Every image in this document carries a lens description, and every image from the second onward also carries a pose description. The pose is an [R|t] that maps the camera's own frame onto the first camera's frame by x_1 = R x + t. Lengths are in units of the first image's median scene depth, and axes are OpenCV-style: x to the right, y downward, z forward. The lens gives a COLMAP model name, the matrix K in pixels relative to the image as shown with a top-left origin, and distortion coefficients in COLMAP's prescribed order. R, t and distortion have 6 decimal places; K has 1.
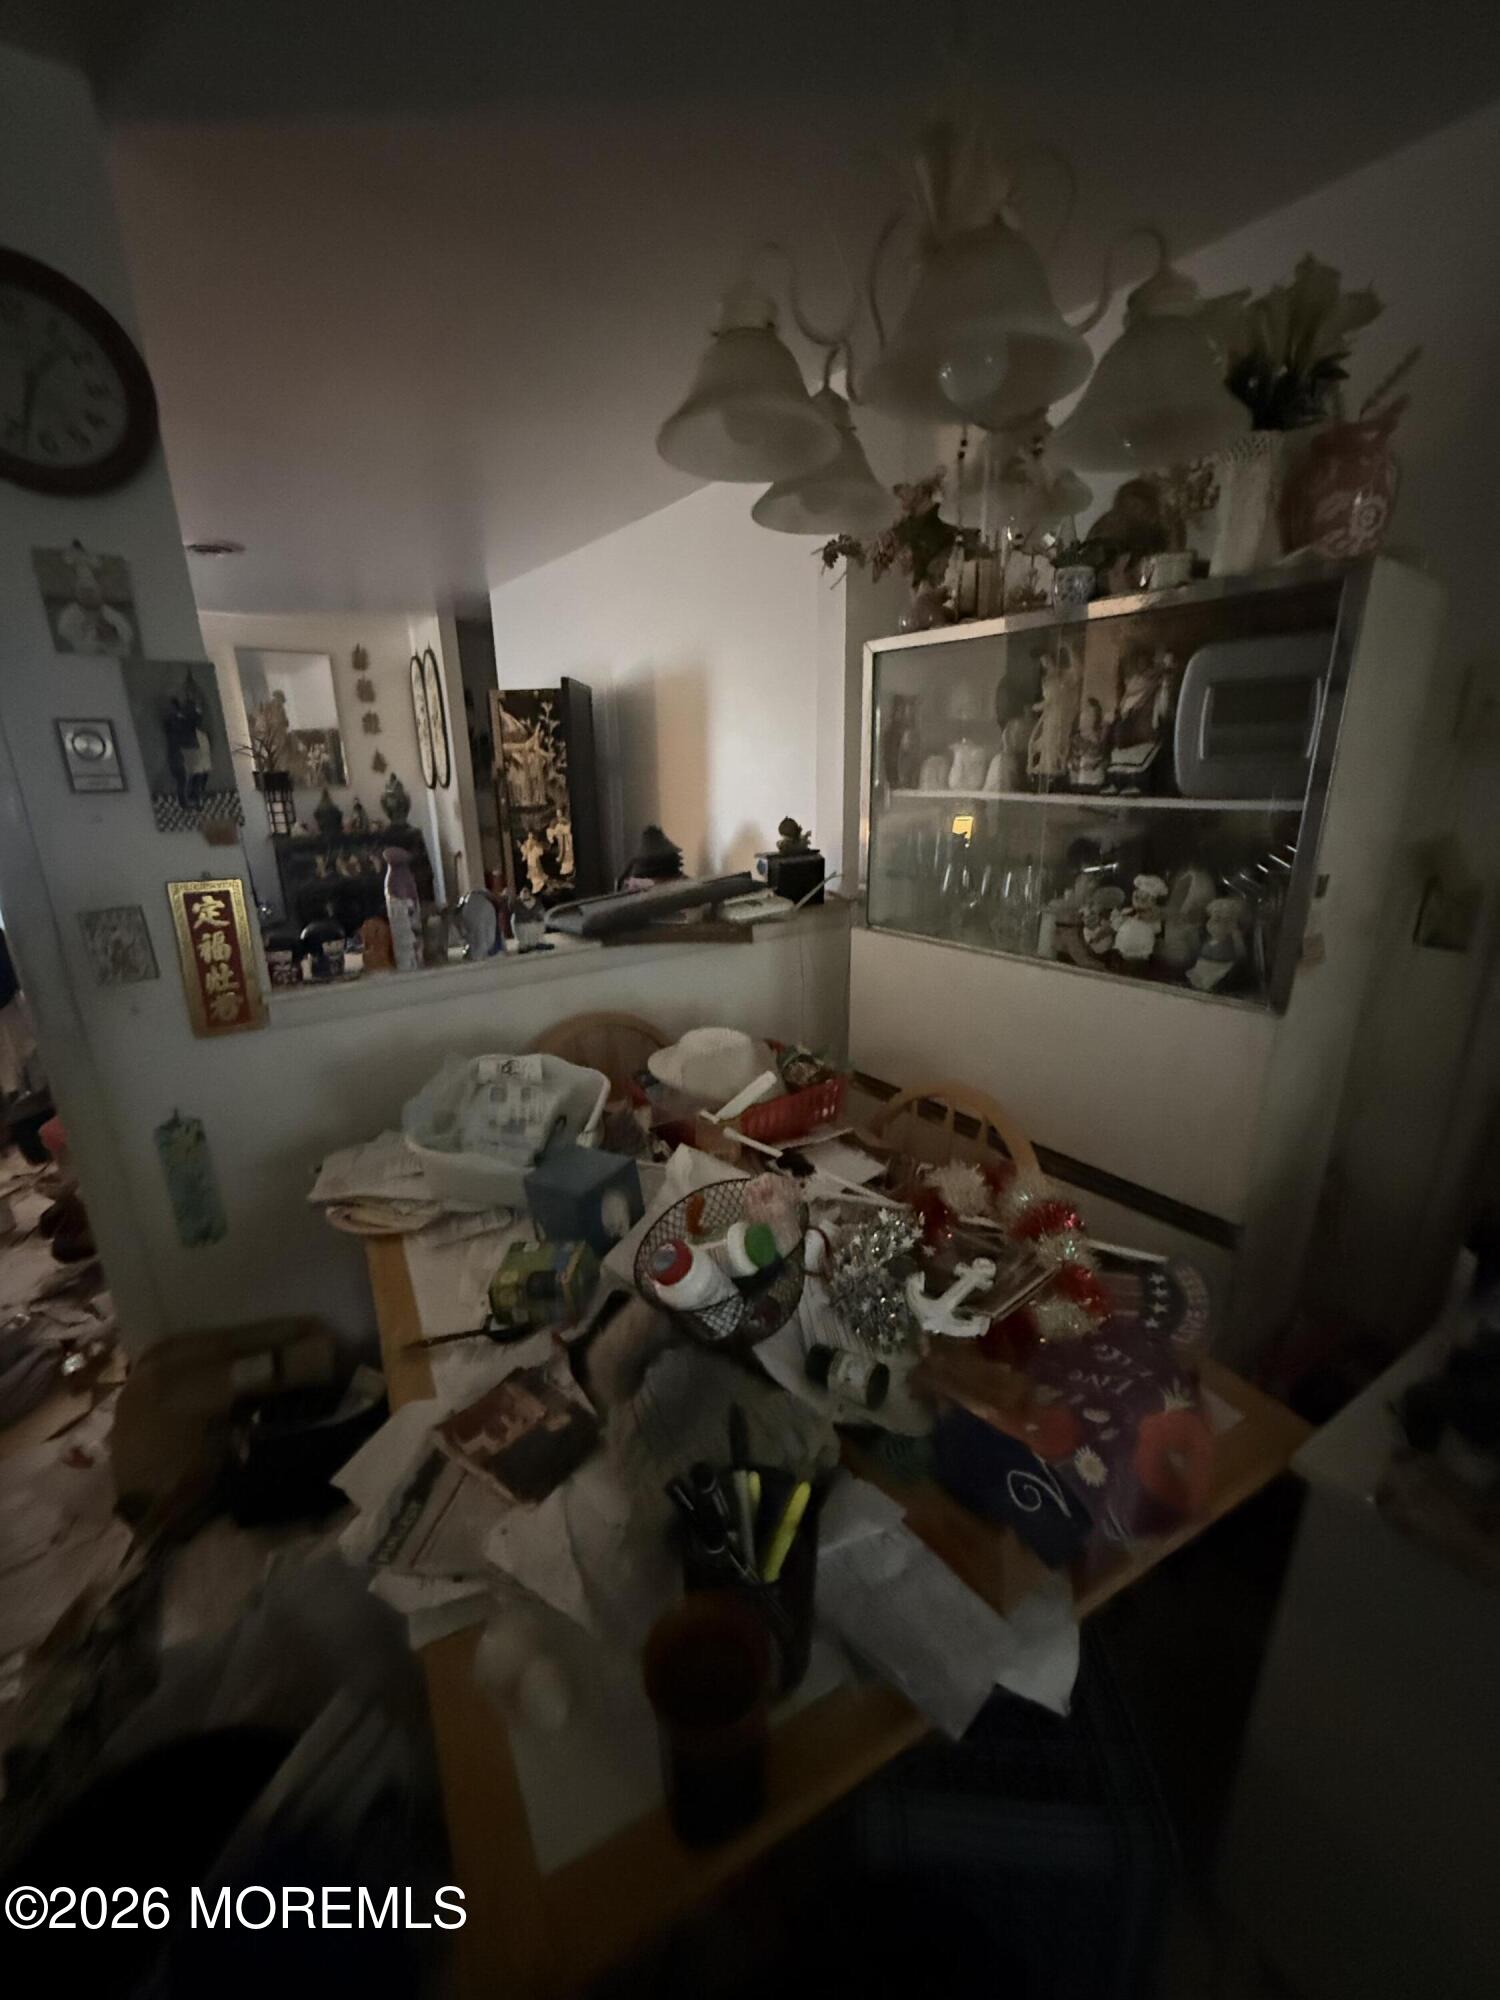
lens RADIAL K [[794.3, 0, 749.1], [0, 794.3, 999.1], [0, 0, 1]] dist [0.001035, -0.000121]
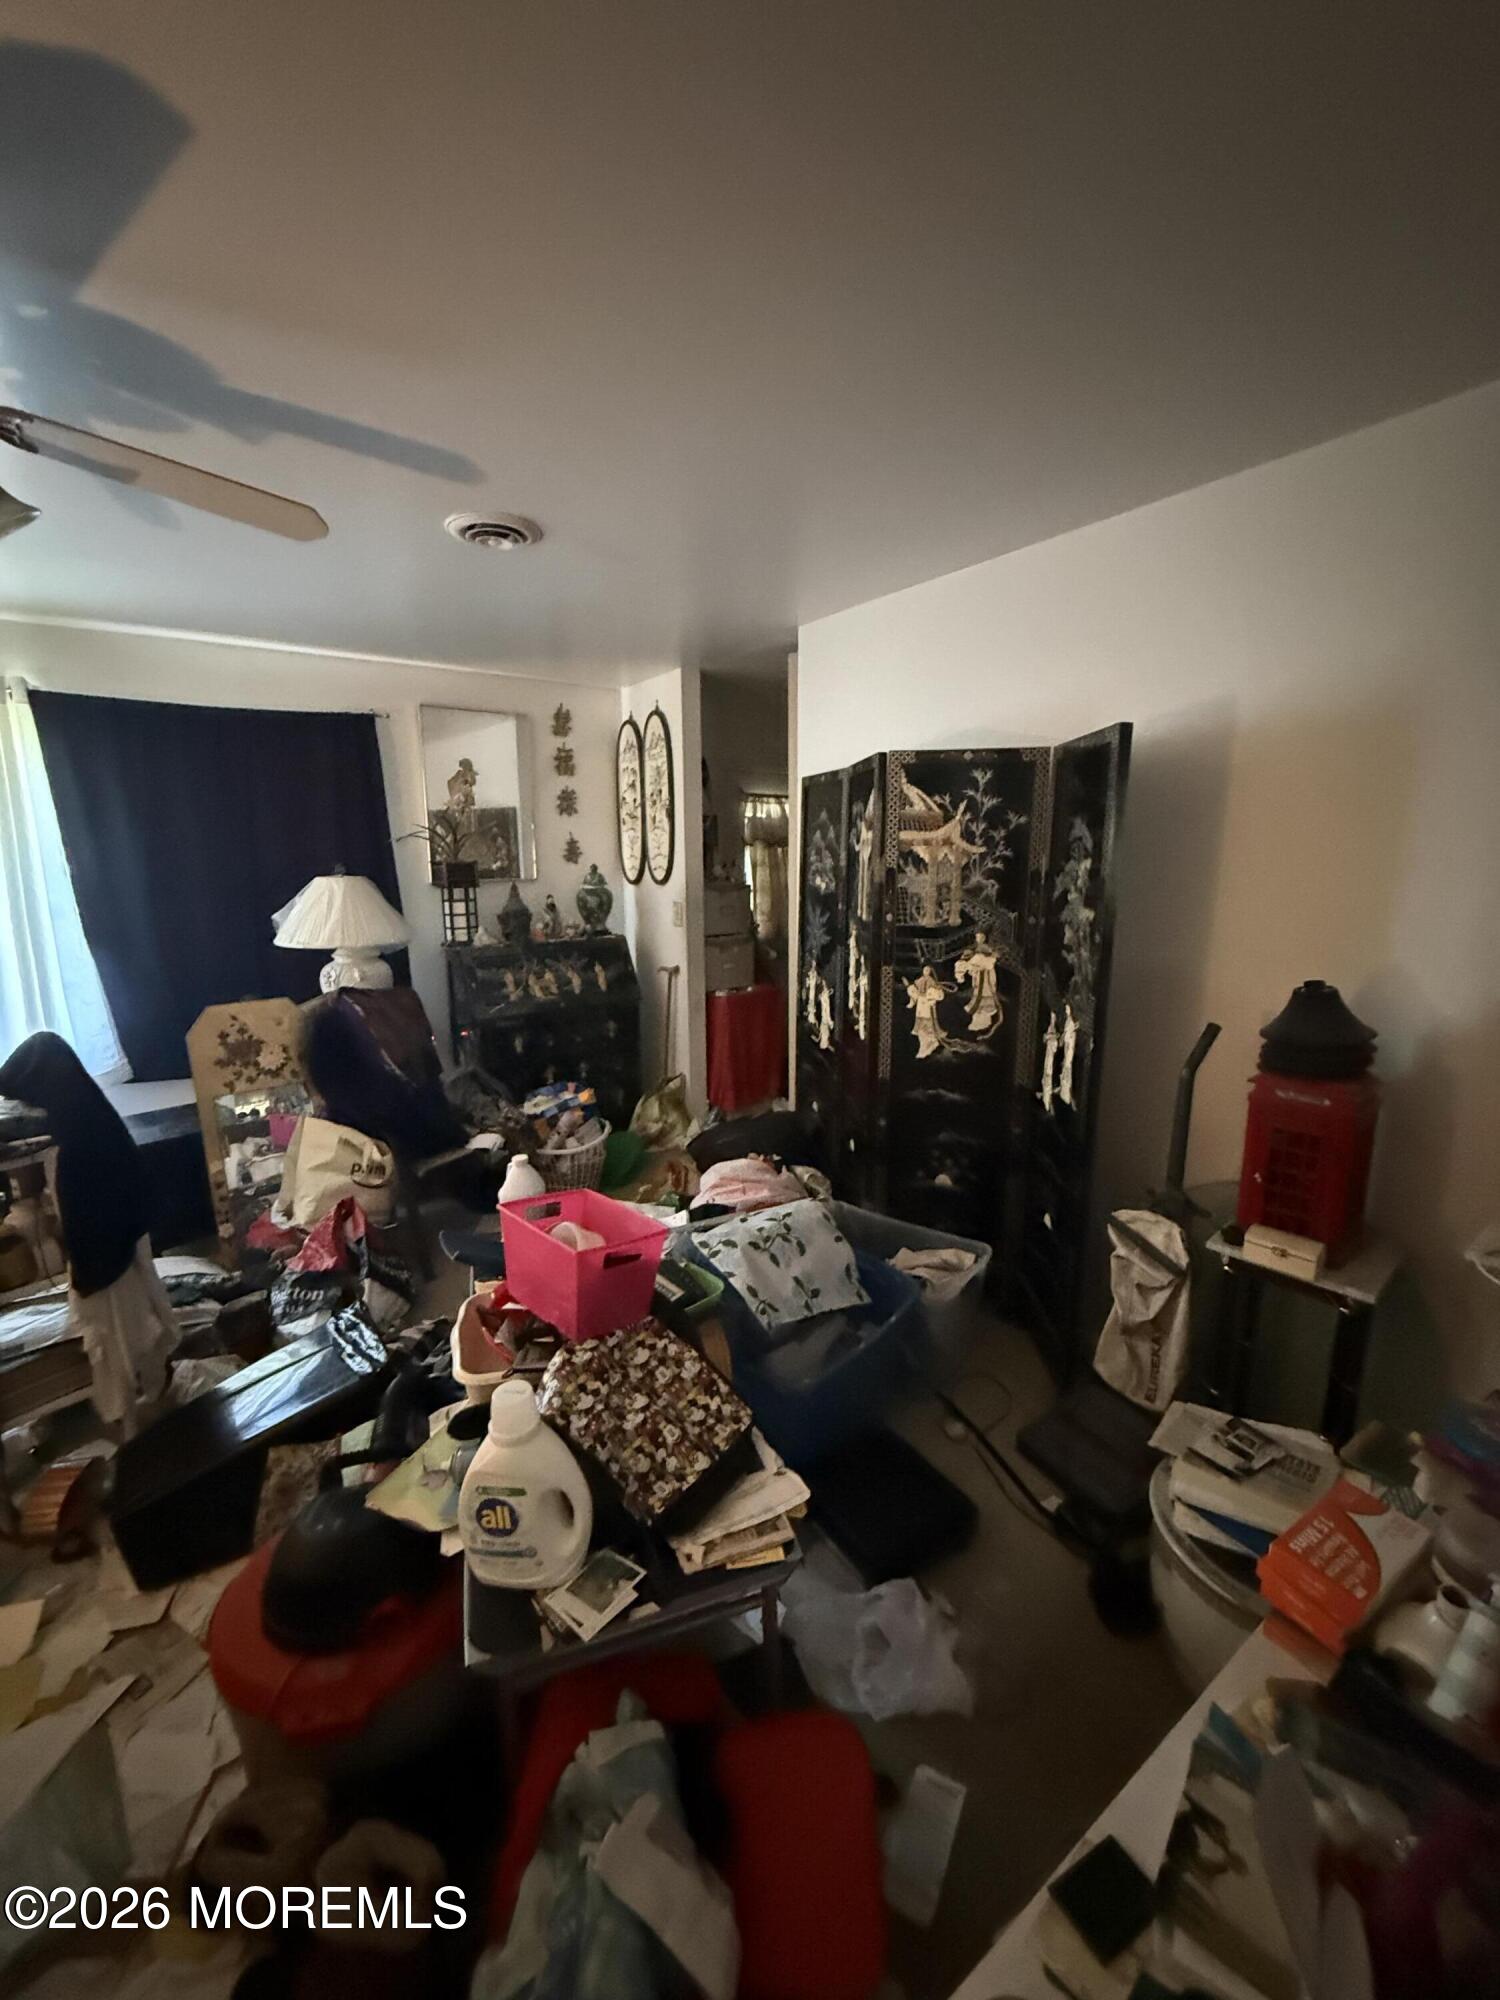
lens RADIAL K [[794.3, 0, 742.6], [0, 794.3, 990.8], [0, 0, 1]] dist [0.001035, -0.000121]
pose [[0.999491, 0.020347, -0.024552, -0.304105], [-0.022969, 0.993473, -0.111727, -0.085366], [0.022119, 0.112234, 0.993436, 0.268632]]
